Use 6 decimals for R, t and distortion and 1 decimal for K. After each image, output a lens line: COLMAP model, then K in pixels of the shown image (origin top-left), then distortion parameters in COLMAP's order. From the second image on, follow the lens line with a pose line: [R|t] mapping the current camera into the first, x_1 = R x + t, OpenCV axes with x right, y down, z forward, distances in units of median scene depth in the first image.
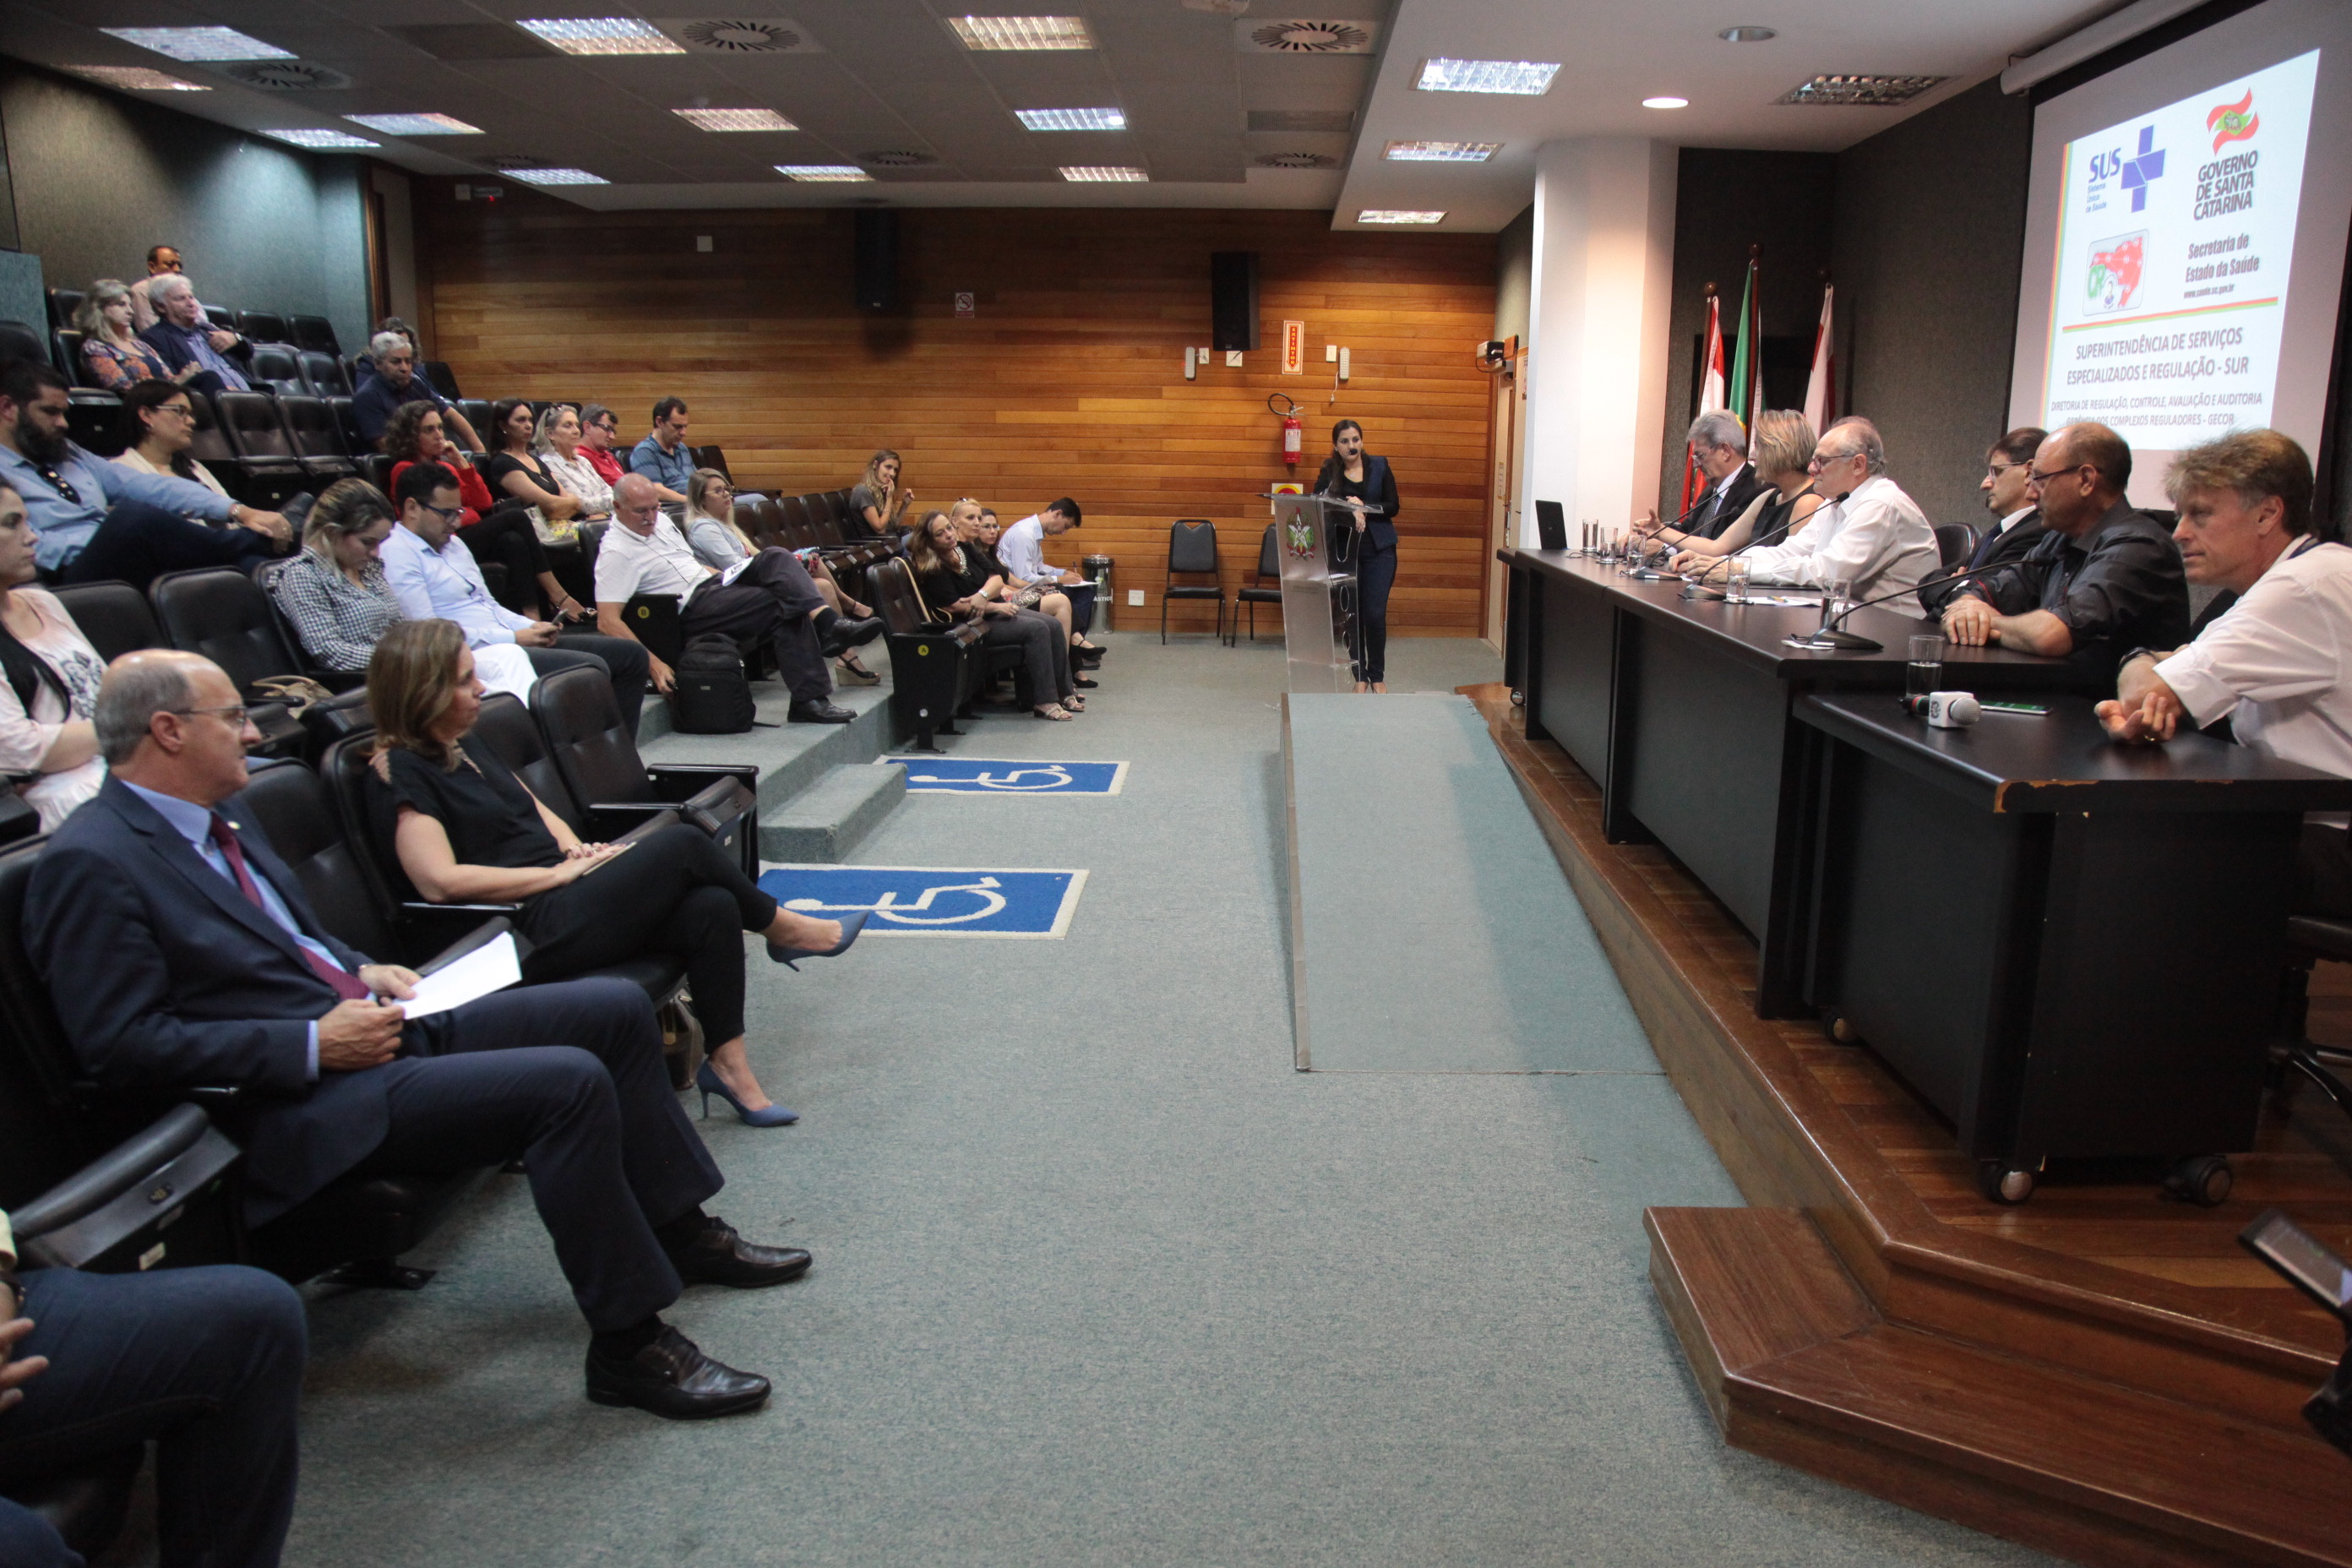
lens RADIAL K [[1608.4, 0, 1218.6], [0, 1608.4, 778.2], [0, 0, 1]] dist [-0.118354, 0.067823]
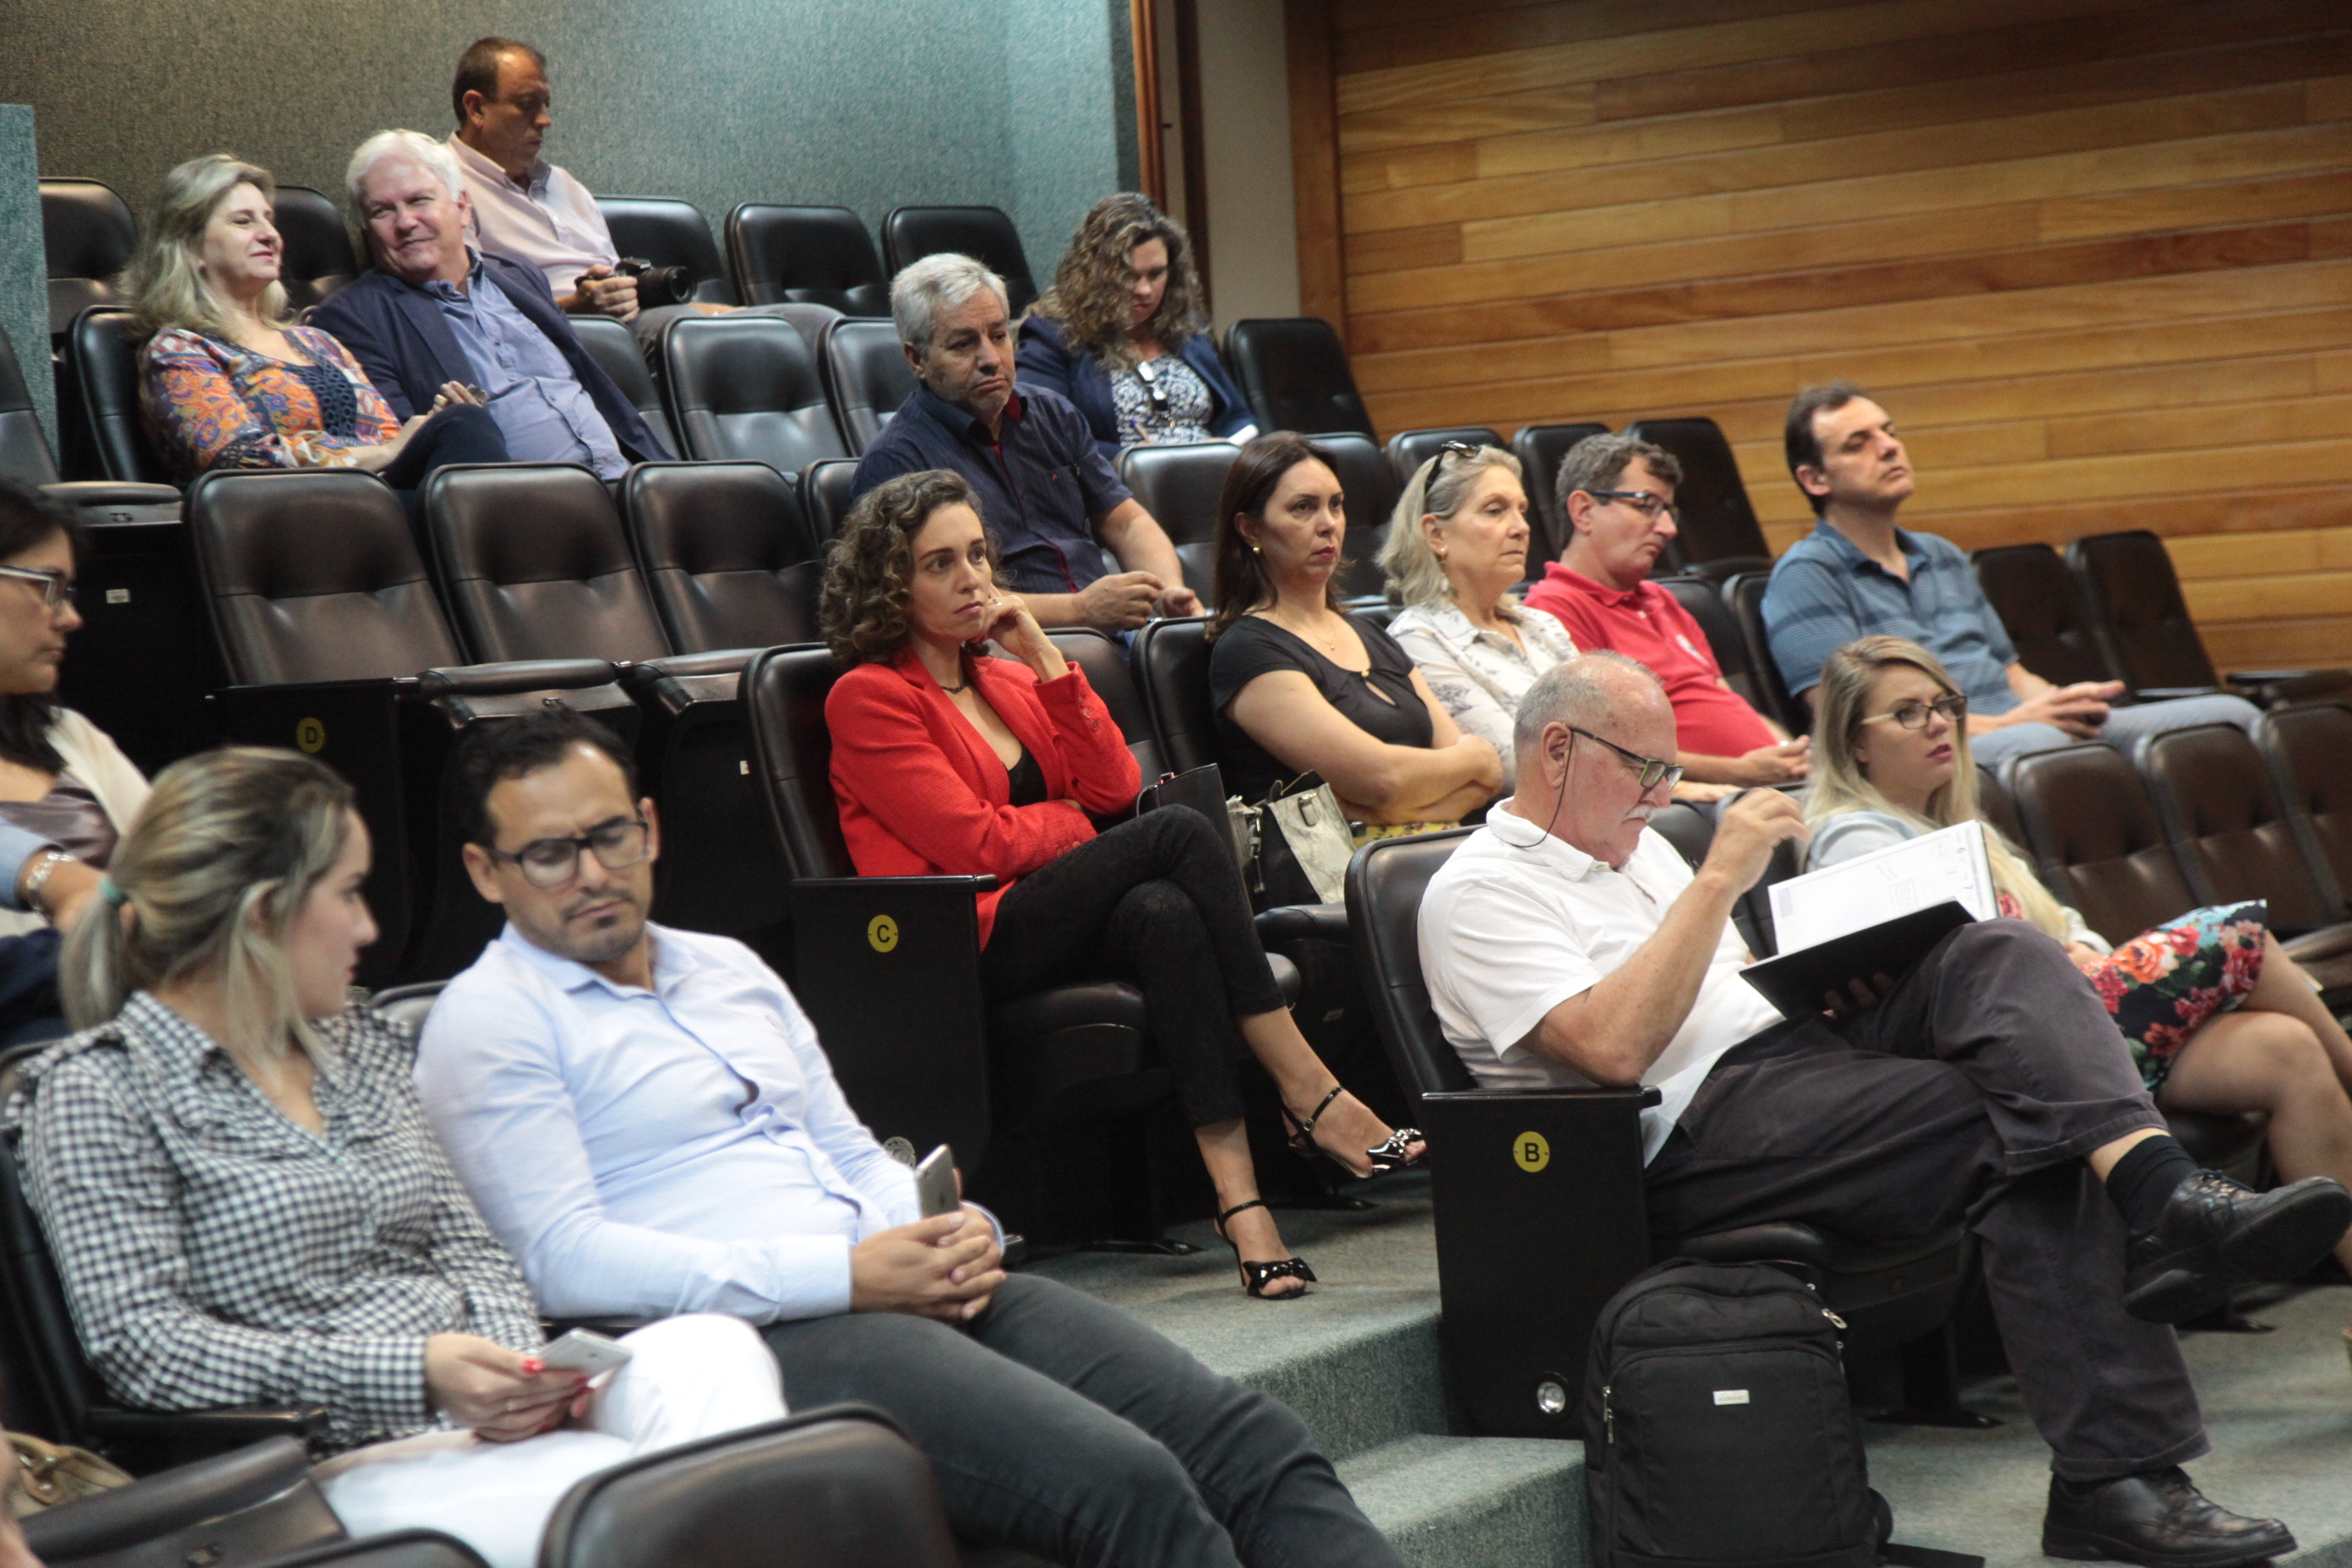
lens RADIAL K [[5450.5, 0, 1176.0], [0, 5450.5, 784.0], [0, 0, 1]] dist [0.471073, -0.072596]
pose [[0.855516, -0.043071, -0.515983, 0.100133], [-0.035683, 0.989261, -0.141740, -0.026442], [0.516546, 0.139672, 0.844791, 0.108567]]
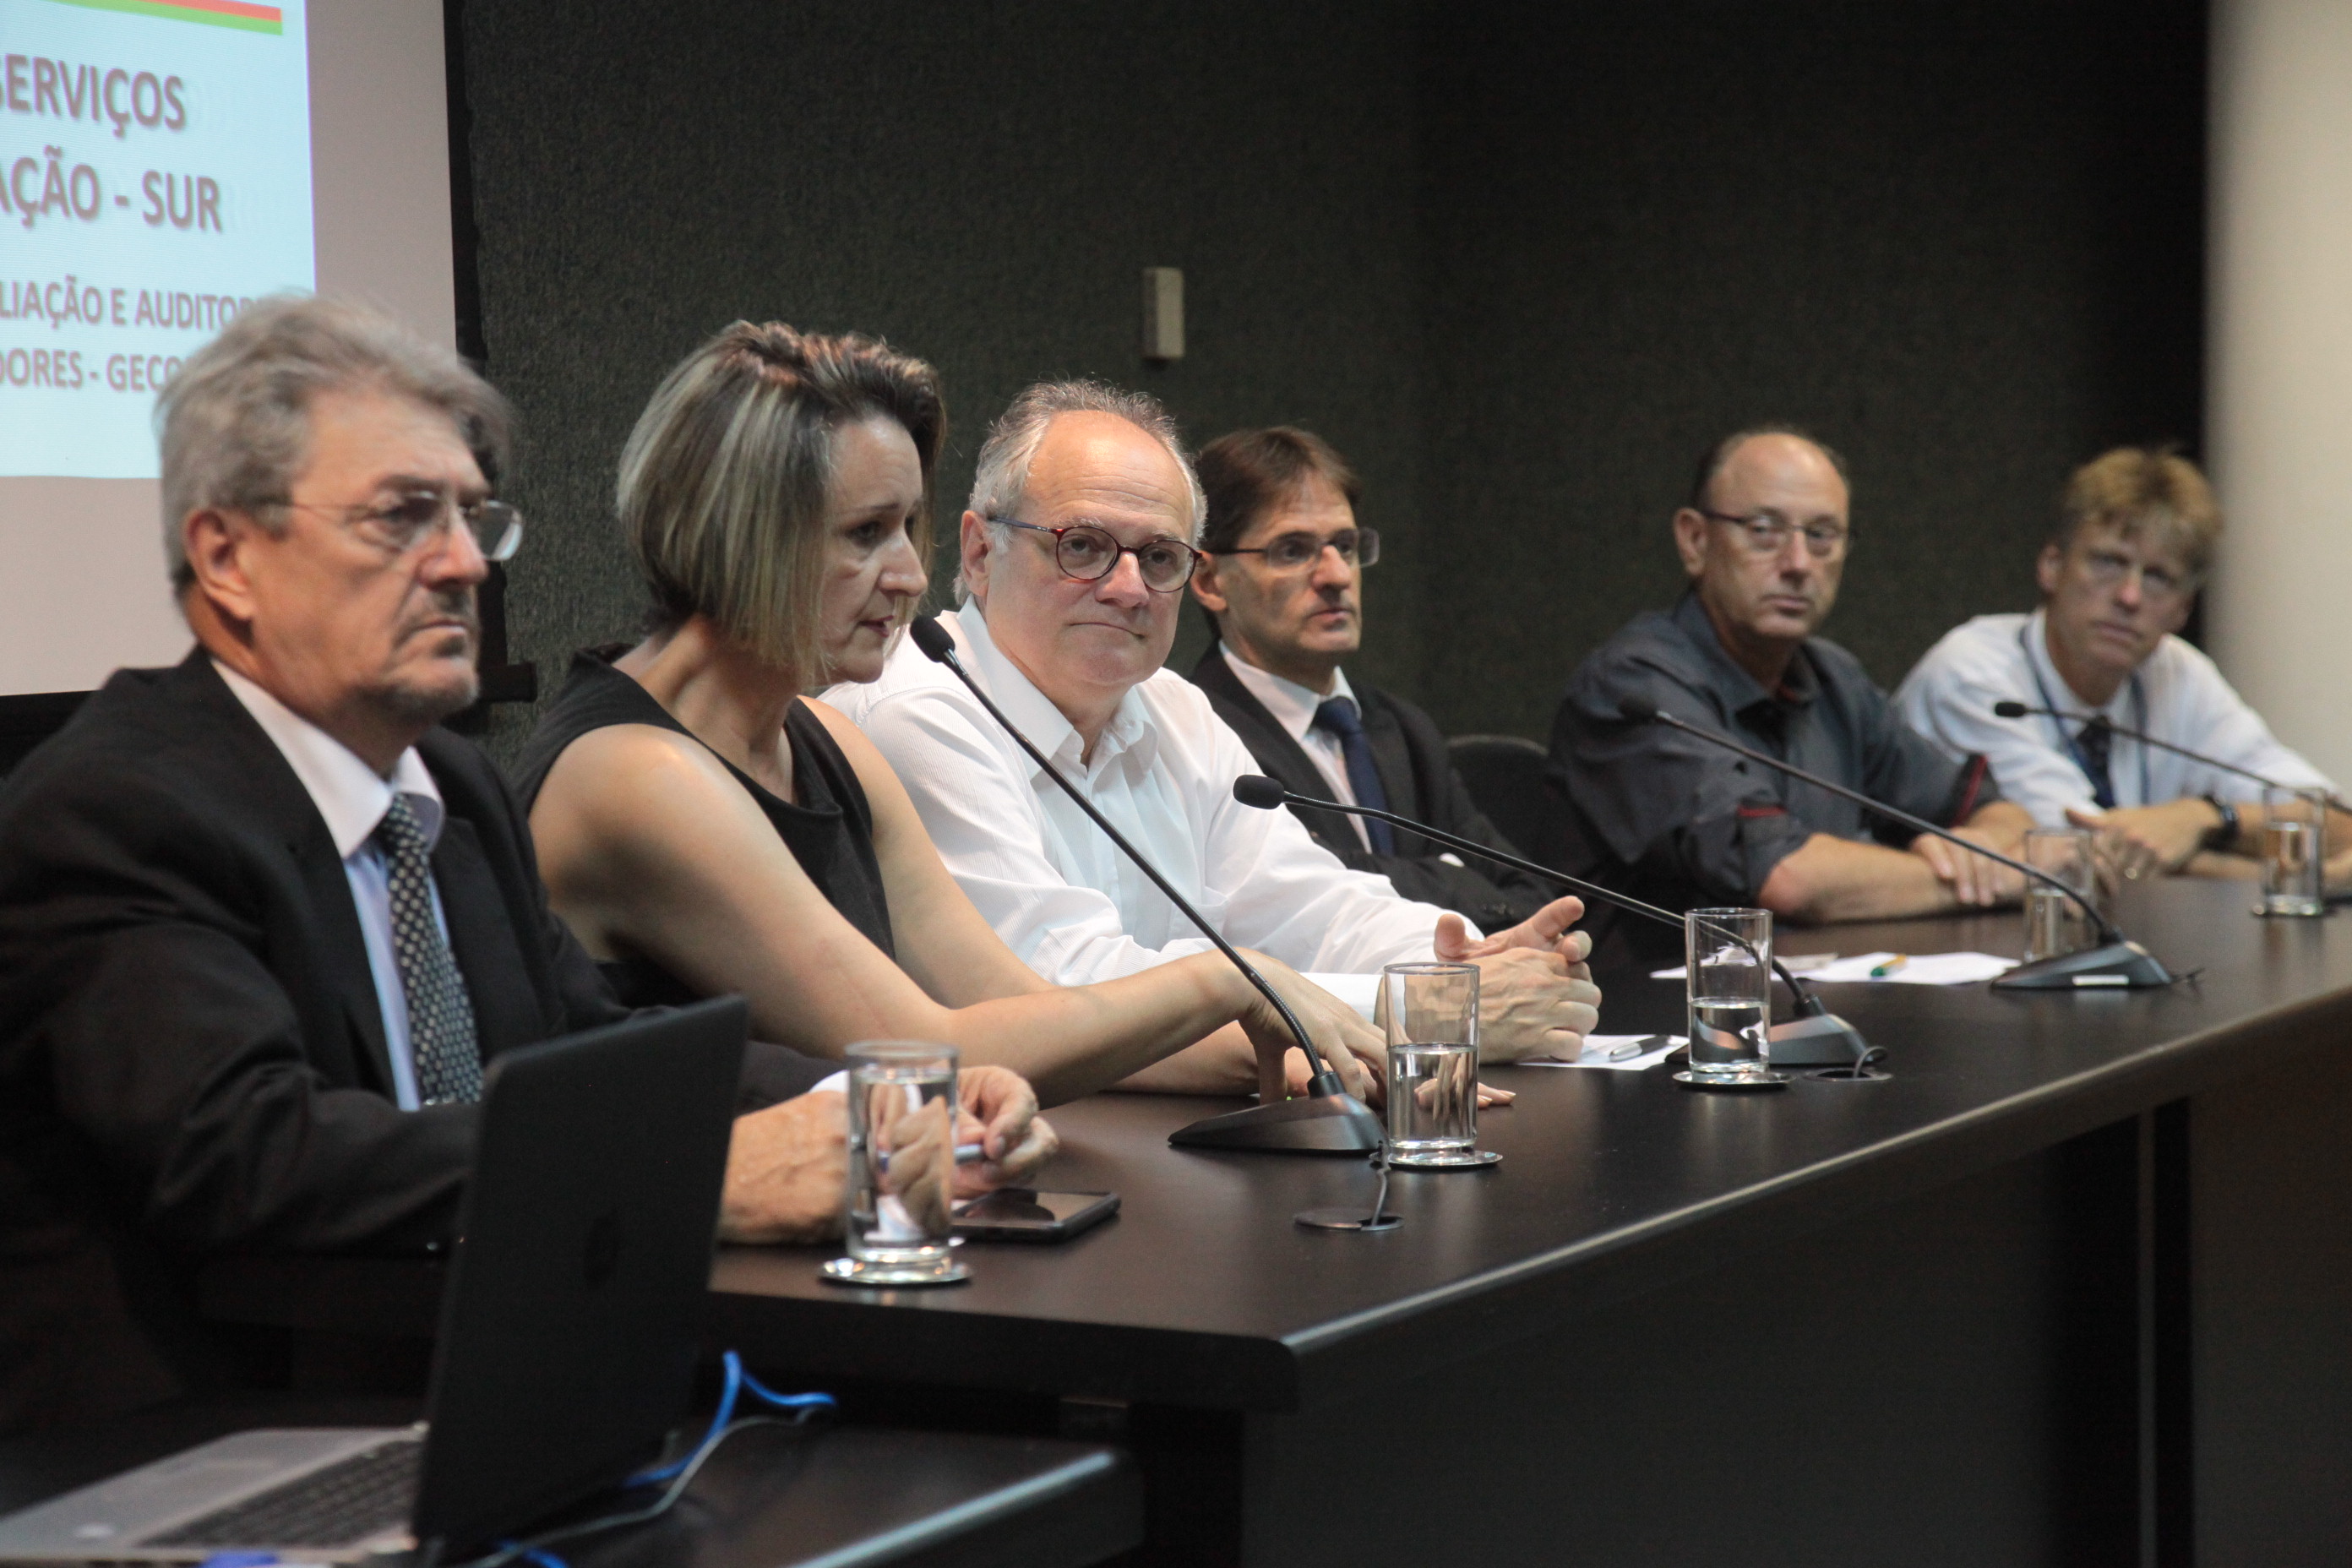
lens RADIAL K [[5470.2, 0, 1176.0], [0, 5470.2, 784.0], [0, 0, 1]] dist [0.042110, 3.388064]
pose [[-0.915270, -0.023060, 0.402181, 0.028486], [0.080859, 0.967525, 0.239493, -0.293027], [-0.394643, 0.251720, -0.883682, 1.396675]]
